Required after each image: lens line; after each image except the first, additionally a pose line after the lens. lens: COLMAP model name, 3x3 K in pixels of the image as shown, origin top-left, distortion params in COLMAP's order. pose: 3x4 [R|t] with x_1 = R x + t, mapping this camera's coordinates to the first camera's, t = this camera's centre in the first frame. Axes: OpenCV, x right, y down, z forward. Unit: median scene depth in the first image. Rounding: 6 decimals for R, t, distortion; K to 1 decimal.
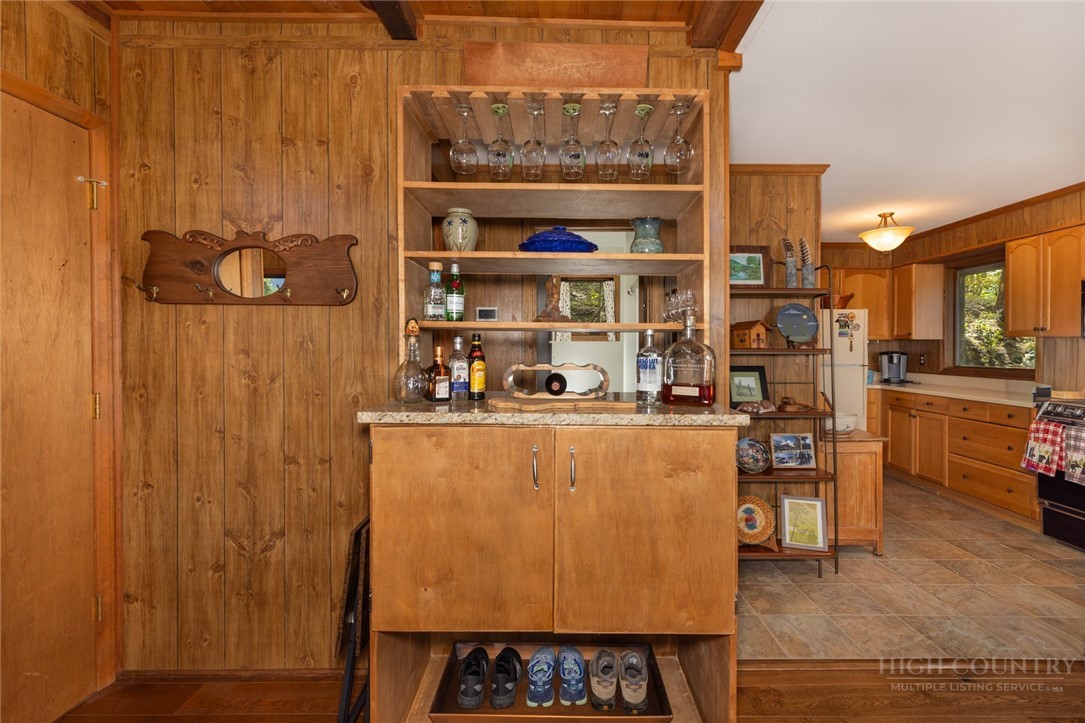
lens RADIAL K [[483.8, 0, 564.3], [0, 483.8, 351.2], [0, 0, 1]] dist [0.001744, 0.000516]
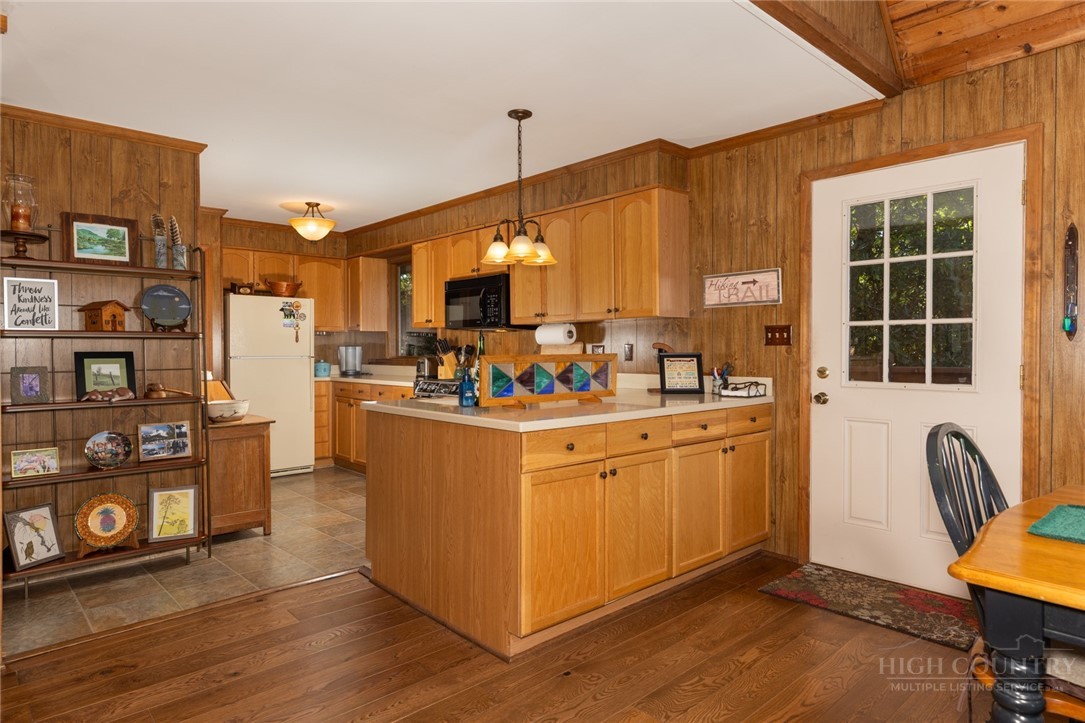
lens RADIAL K [[638.8, 0, 545.6], [0, 638.8, 357.1], [0, 0, 1]] dist [0.009108, 0.005009]
pose [[0.741476, -0.012457, 0.670864, 0.143374], [0.009347, 0.999922, 0.008236, 0.030503], [-0.670914, 0.000164, 0.741535, -0.330822]]
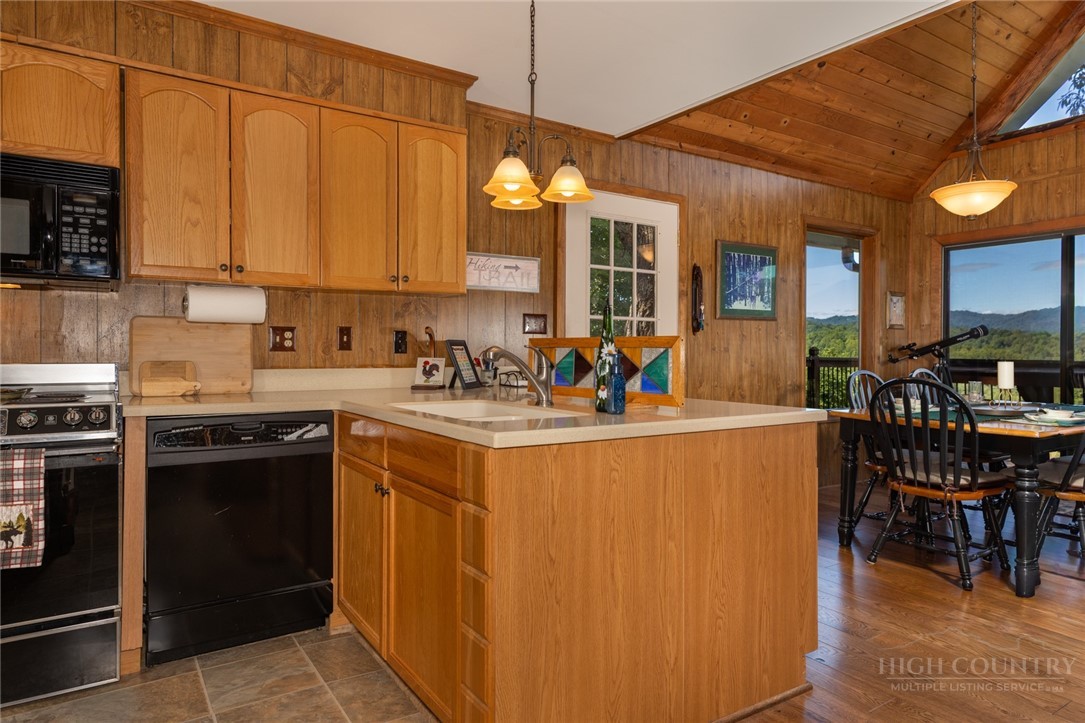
lens RADIAL K [[670.5, 0, 543.0], [0, 670.5, 353.3], [0, 0, 1]] dist [0.007761, 0.000604]
pose [[-0.540013, -0.009218, 0.841607, 0.177171], [0.000005, 0.999940, 0.010956, 0.042548], [-0.841657, 0.005921, -0.539980, 0.679956]]
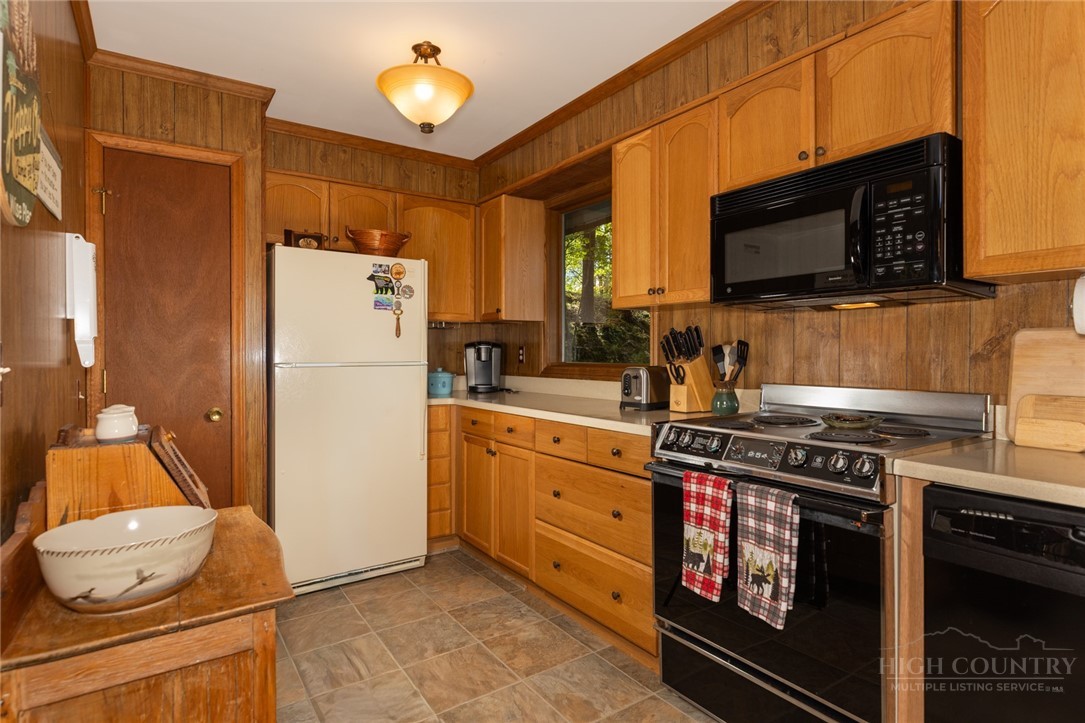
lens RADIAL K [[579.6, 0, 550.2], [0, 579.6, 357.2], [0, 0, 1]] dist [0.002152, 0.000755]
pose [[0.826221, -0.005018, 0.563324, 0.479126], [0.005804, 0.999983, 0.000394, 0.029199], [-0.563317, 0.002944, 0.826236, 0.492078]]
